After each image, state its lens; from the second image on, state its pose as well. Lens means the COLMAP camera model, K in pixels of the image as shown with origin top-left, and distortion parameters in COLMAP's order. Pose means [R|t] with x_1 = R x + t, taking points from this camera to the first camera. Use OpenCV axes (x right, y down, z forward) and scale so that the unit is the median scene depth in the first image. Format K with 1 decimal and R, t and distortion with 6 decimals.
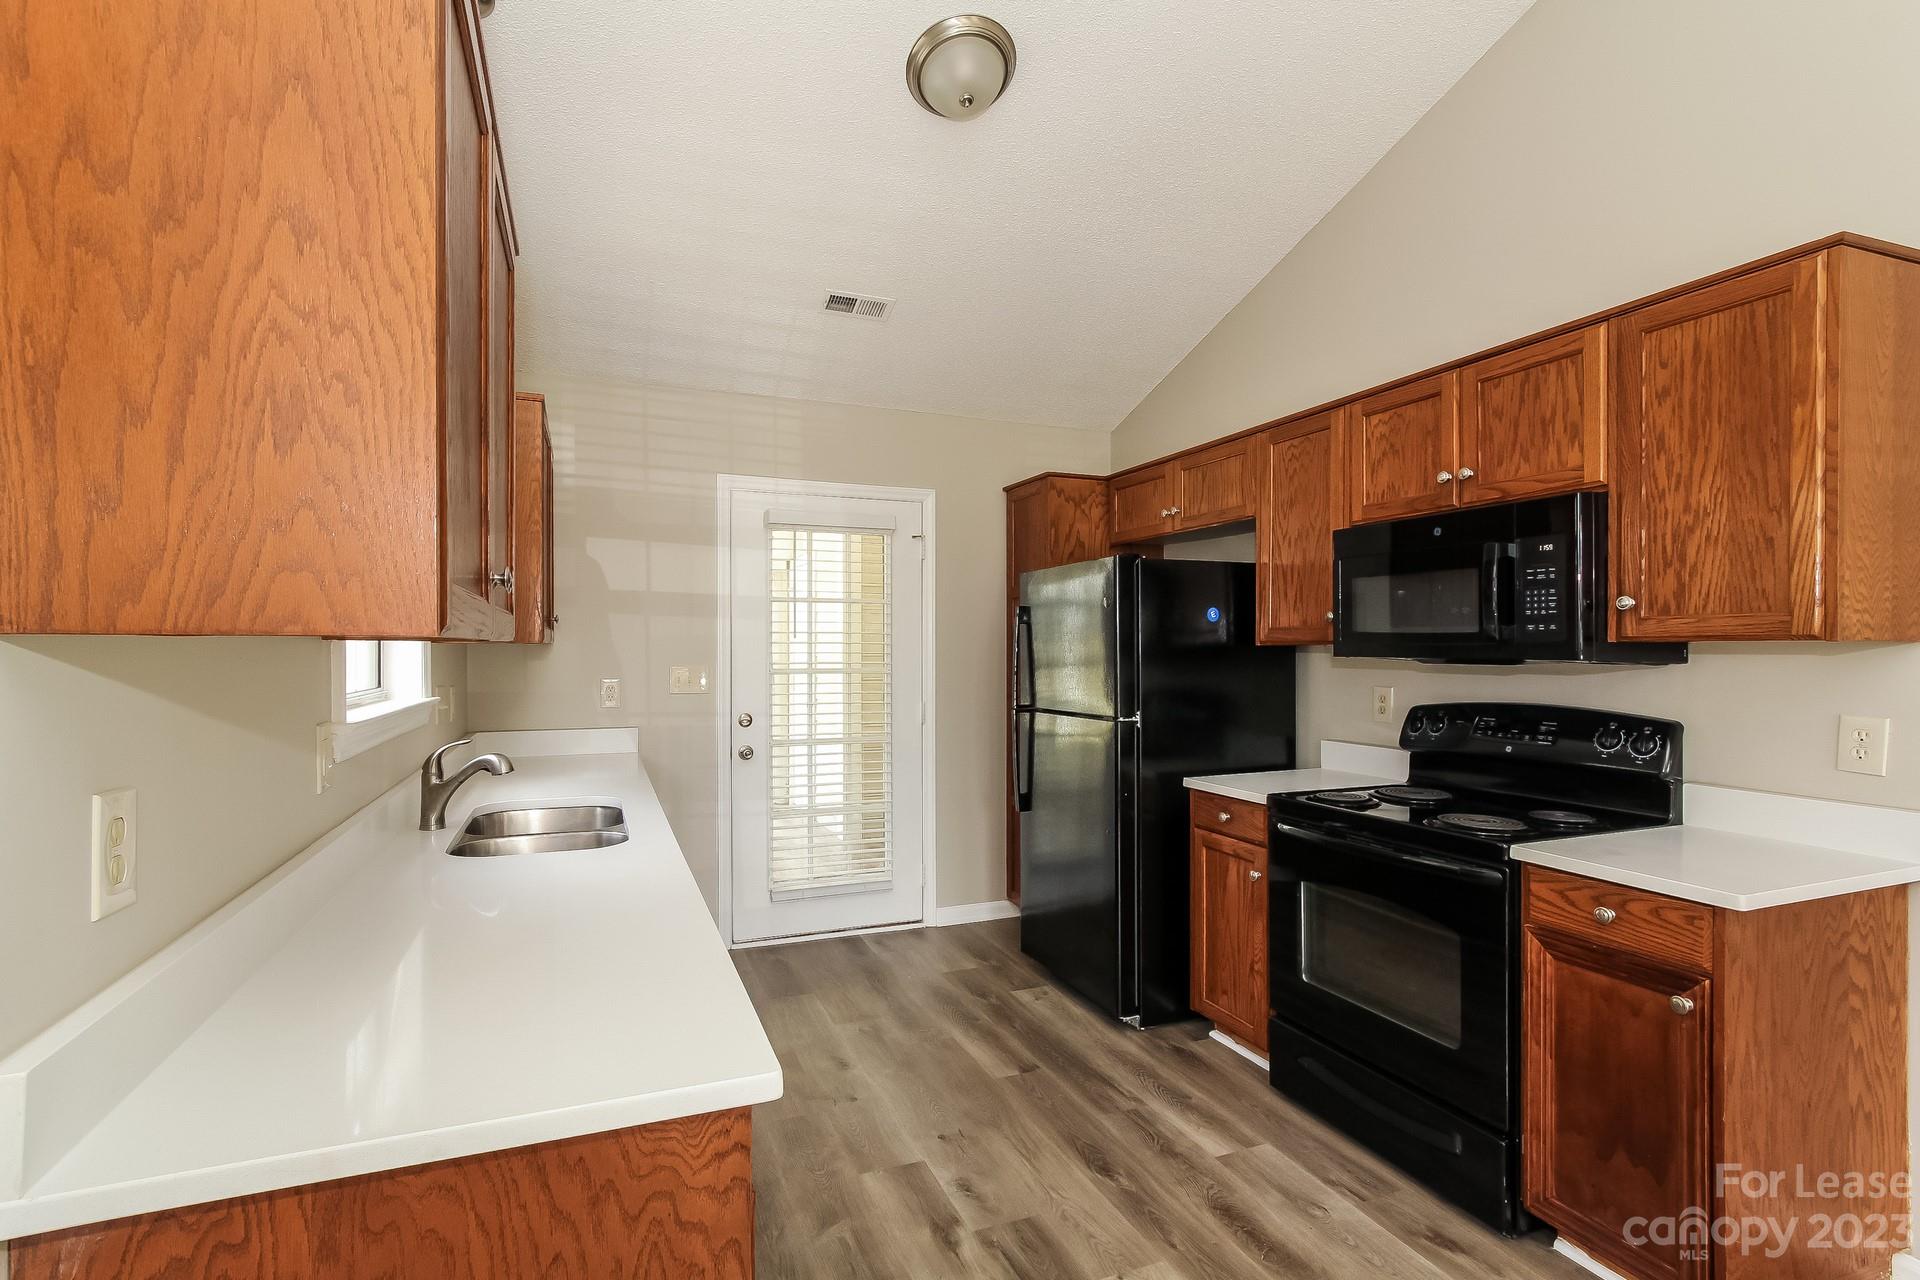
lens RADIAL K [[914.1, 0, 948.1], [0, 914.1, 643.3], [0, 0, 1]] dist [-0.000846, -0.000820]
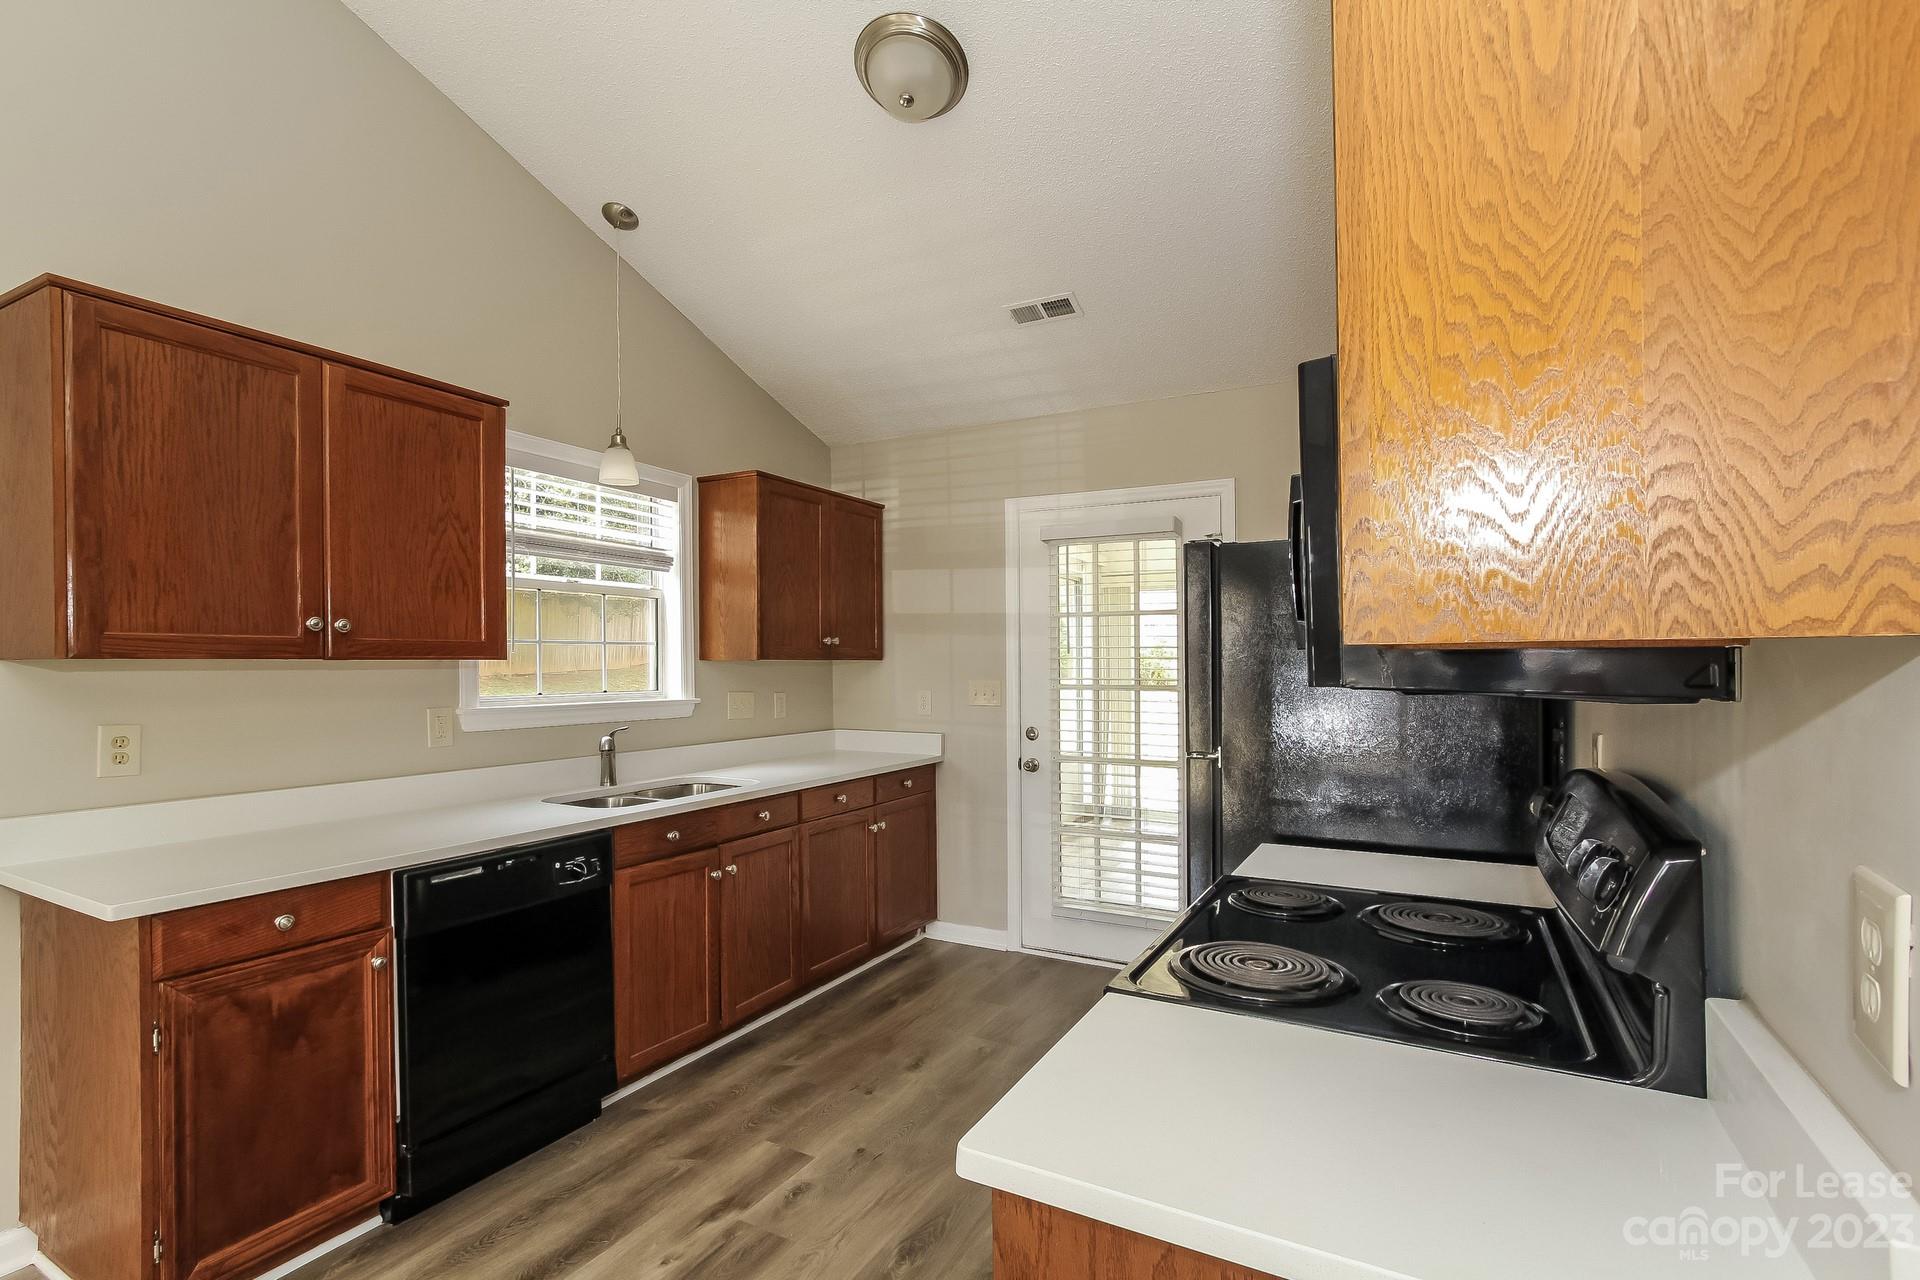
lens RADIAL K [[914.1, 0, 941.2], [0, 914.1, 653.5], [0, 0, 1]] dist [-0.000846, -0.000820]
pose [[0.626780, -0.009305, -0.779140, 0.526795], [0.003813, 0.999953, -0.008875, 0.002720], [0.779187, 0.002592, 0.626787, 0.277228]]
